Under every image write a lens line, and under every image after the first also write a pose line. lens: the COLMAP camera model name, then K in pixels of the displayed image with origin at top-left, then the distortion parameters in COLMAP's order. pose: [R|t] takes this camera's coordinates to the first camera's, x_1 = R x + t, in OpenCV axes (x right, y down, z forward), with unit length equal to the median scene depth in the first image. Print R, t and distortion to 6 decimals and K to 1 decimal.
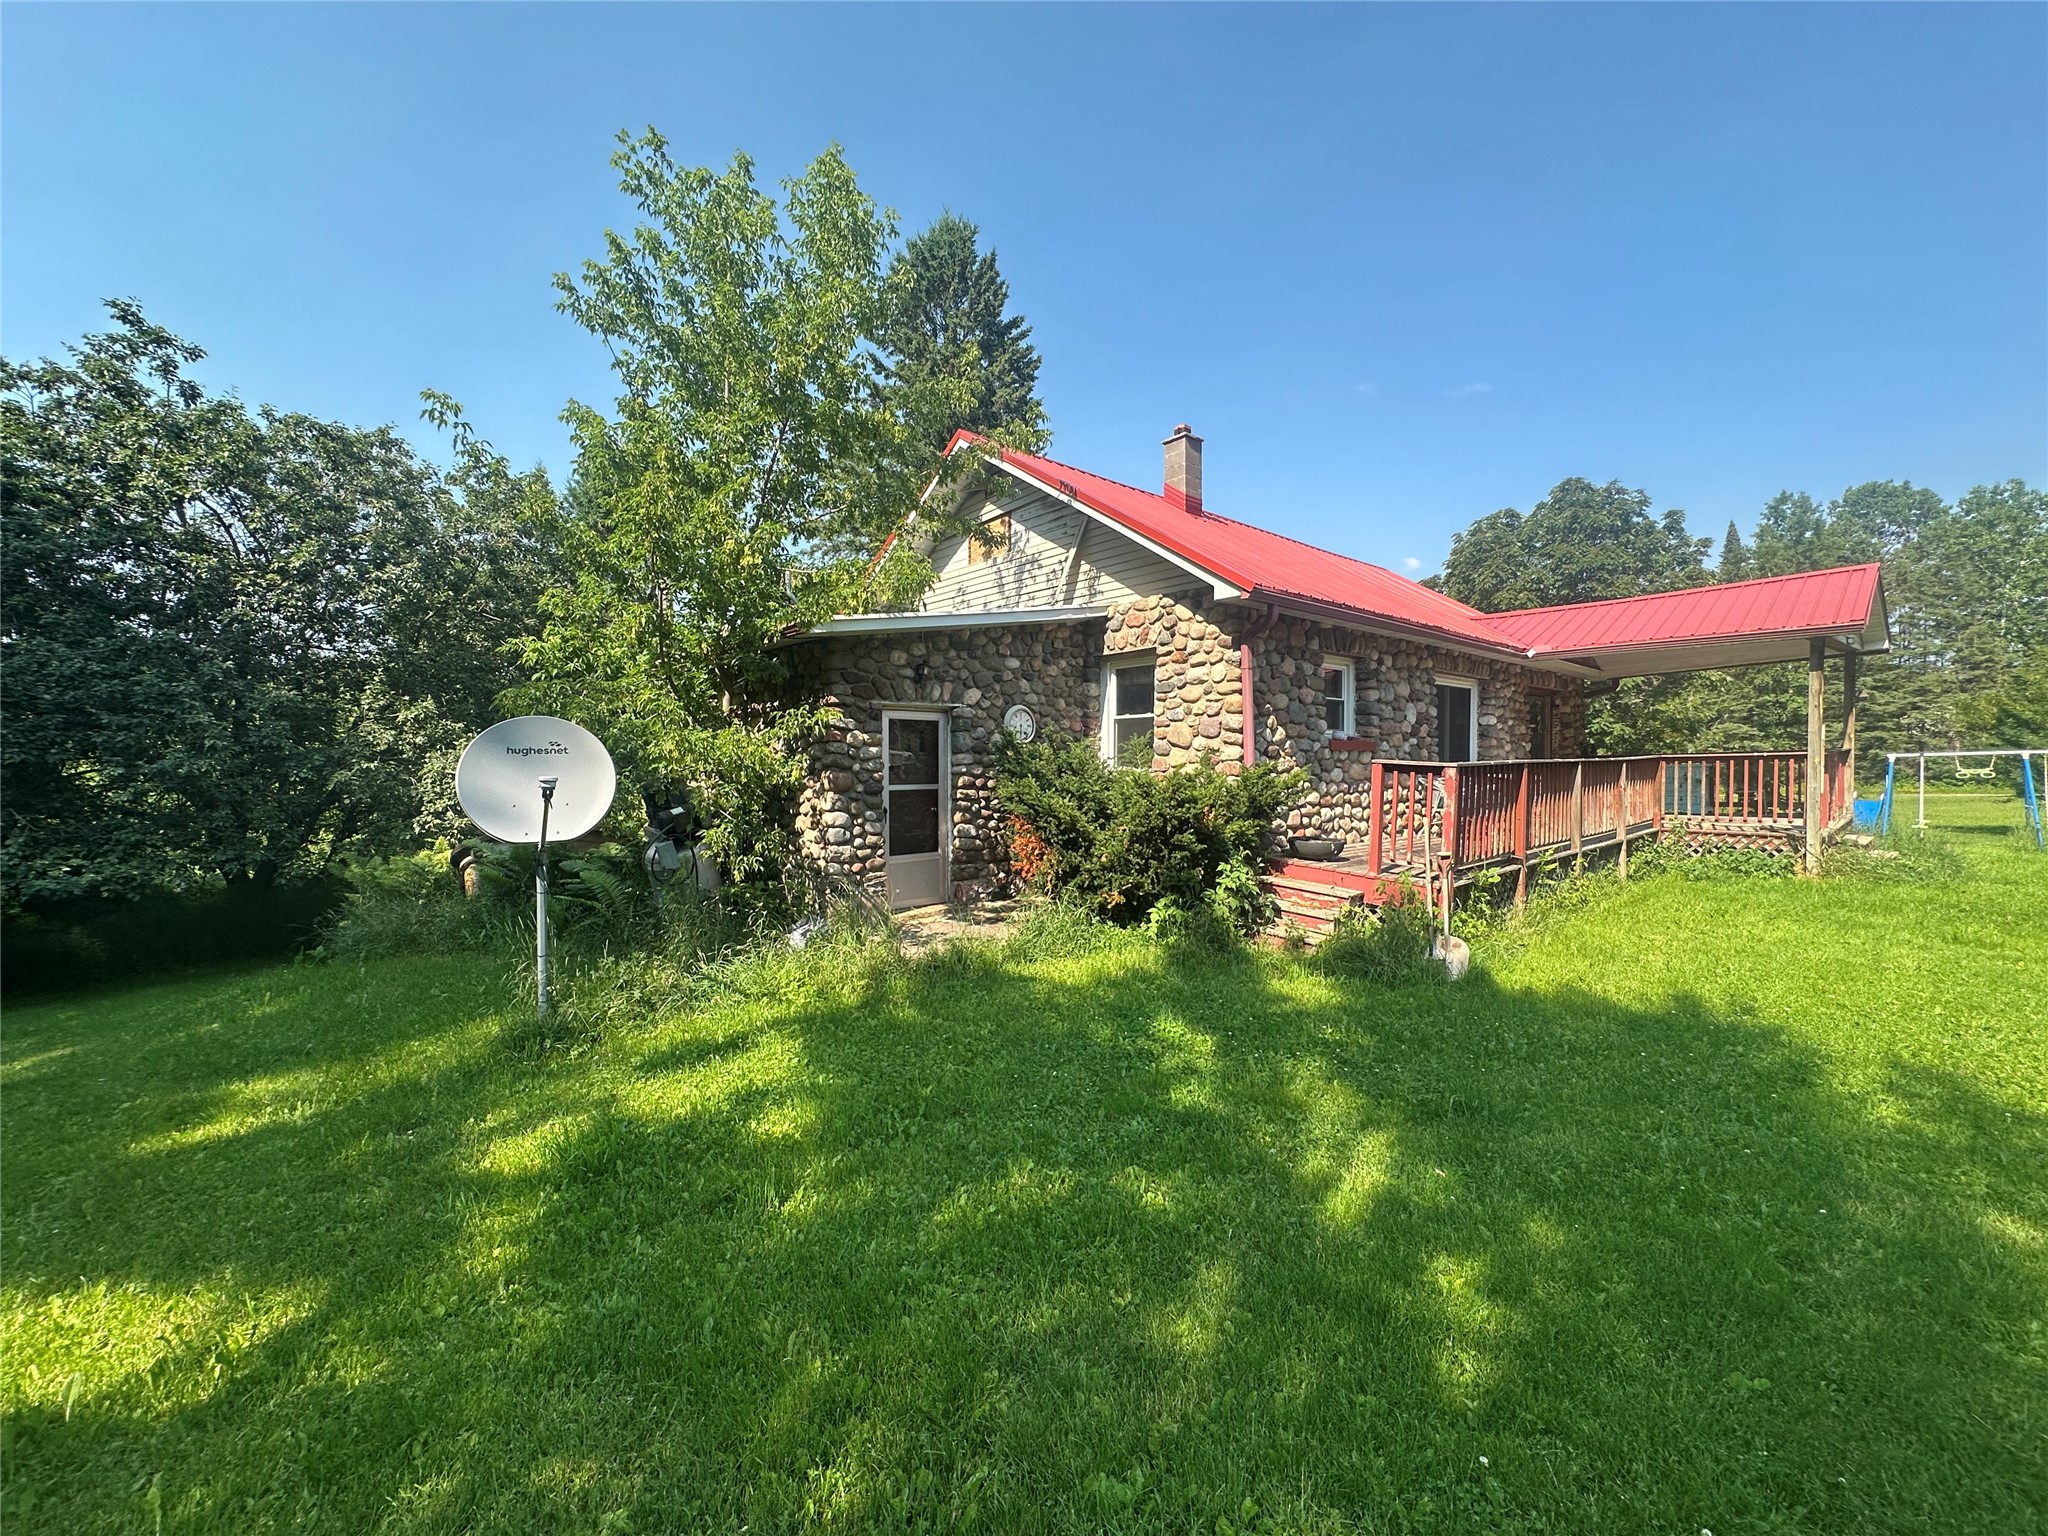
lens RADIAL K [[815.3, 0, 1030.3], [0, 815.3, 766.9], [0, 0, 1]] dist [-0.002314, -0.000220]
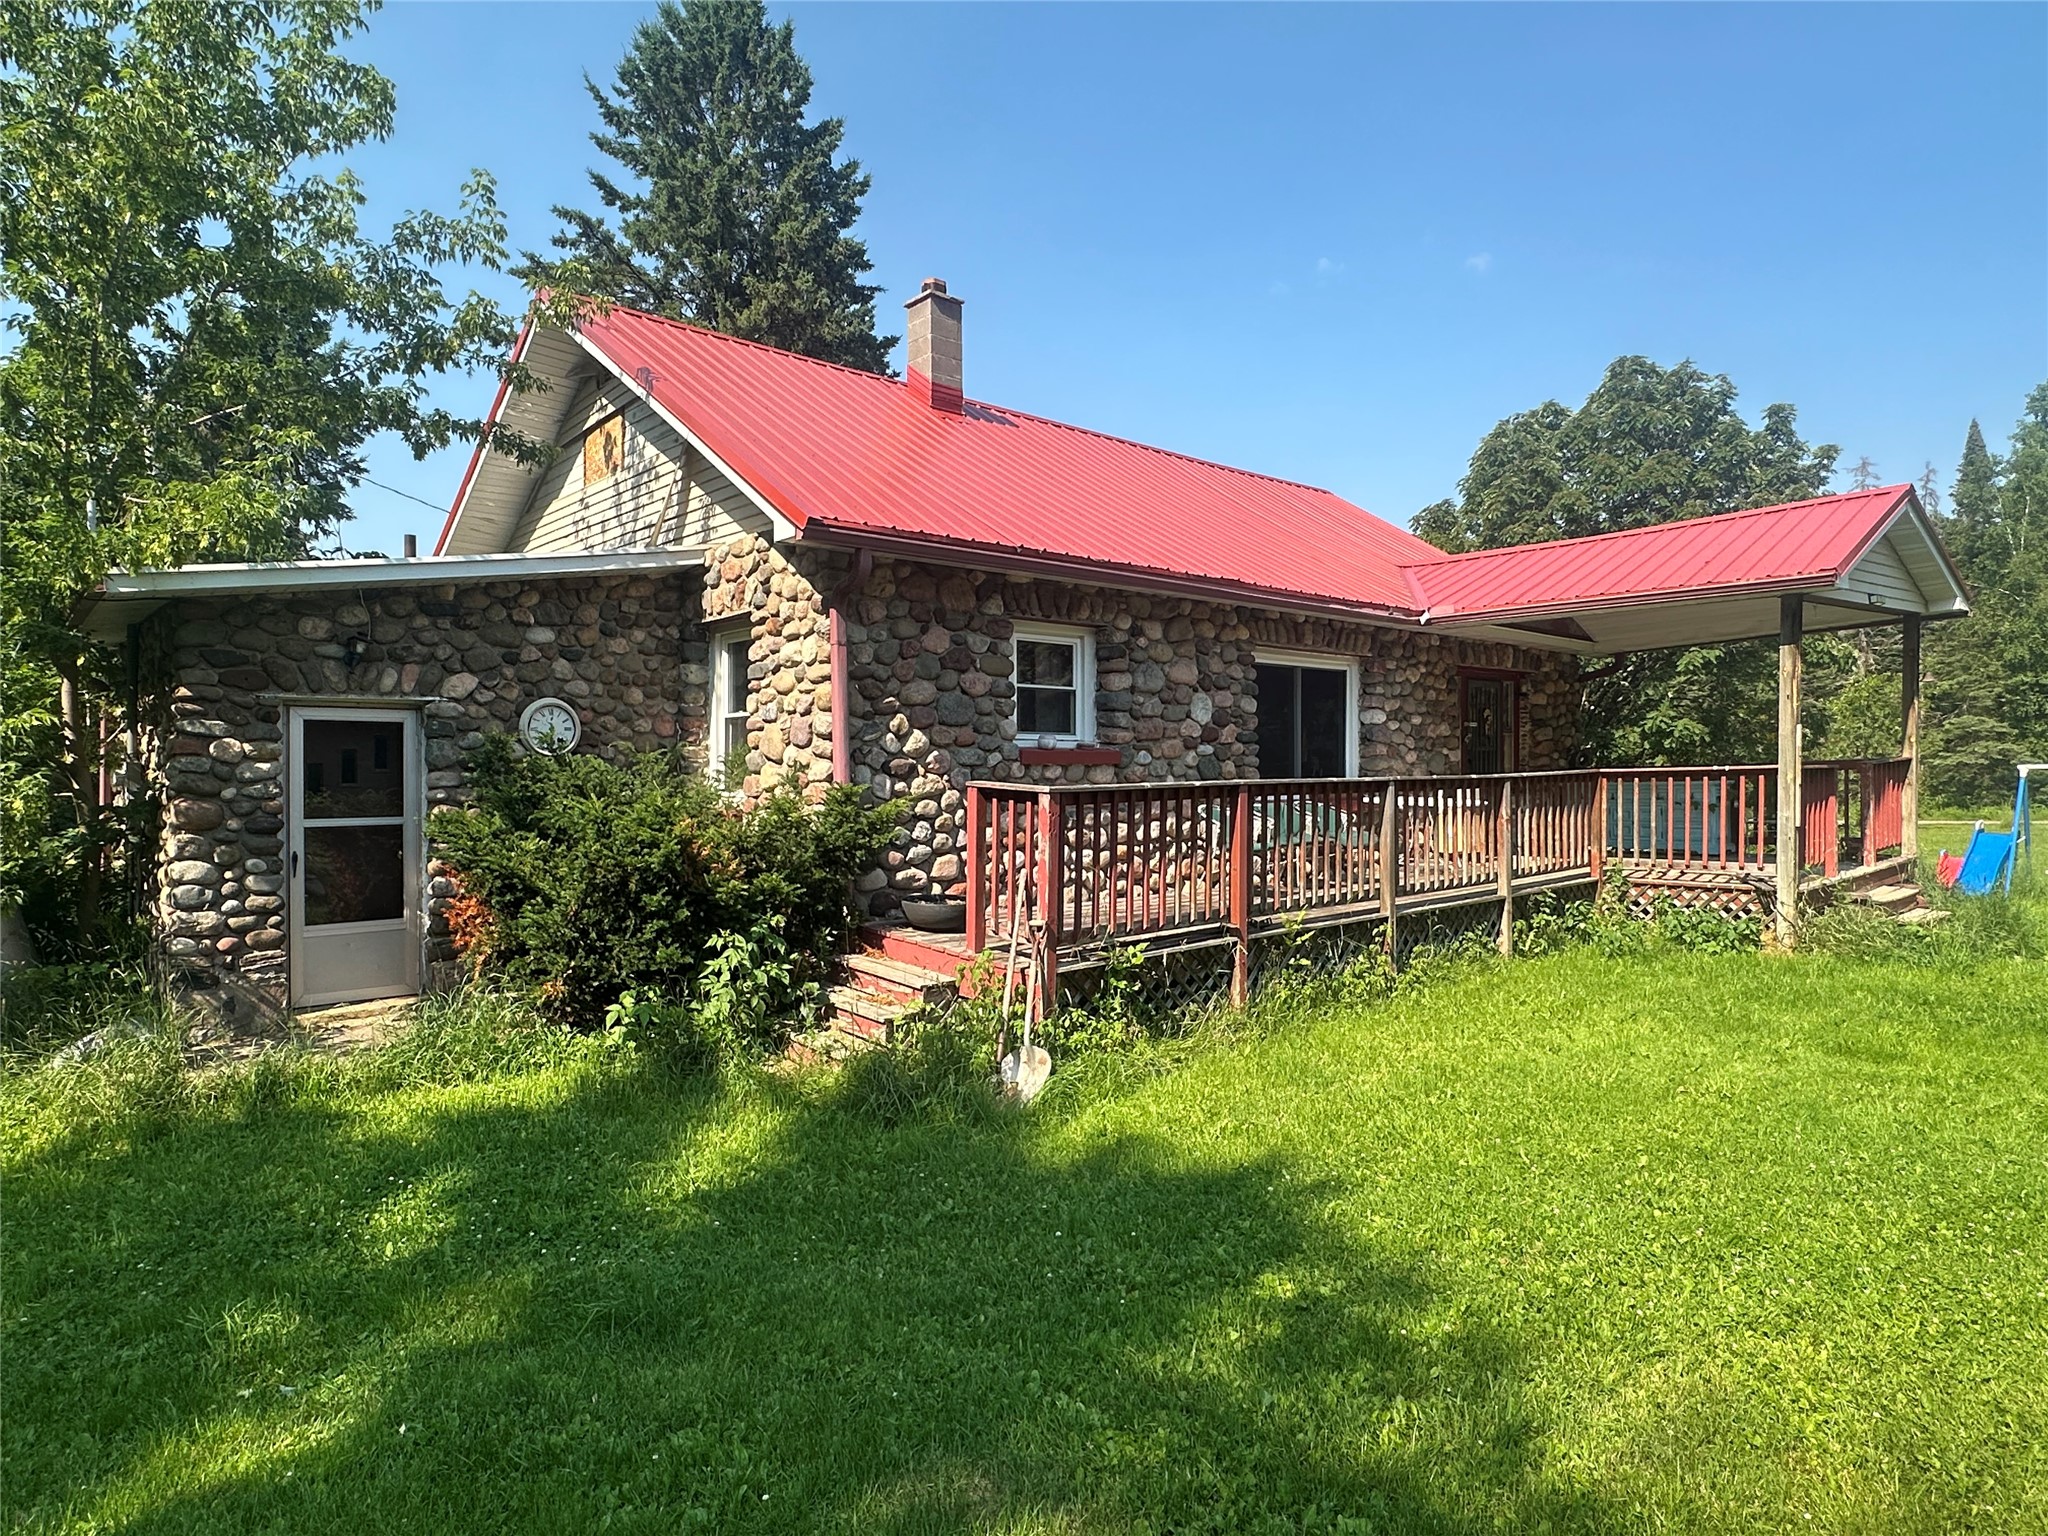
lens RADIAL K [[1199.7, 0, 1017.8], [0, 1199.7, 770.0], [0, 0, 1]] dist [-0.000562, -0.001506]
pose [[0.999979, -0.001321, 0.006412, 0.365417], [0.001371, 0.999968, -0.007912, -0.008277], [-0.006402, 0.007921, 0.999948, 0.013848]]
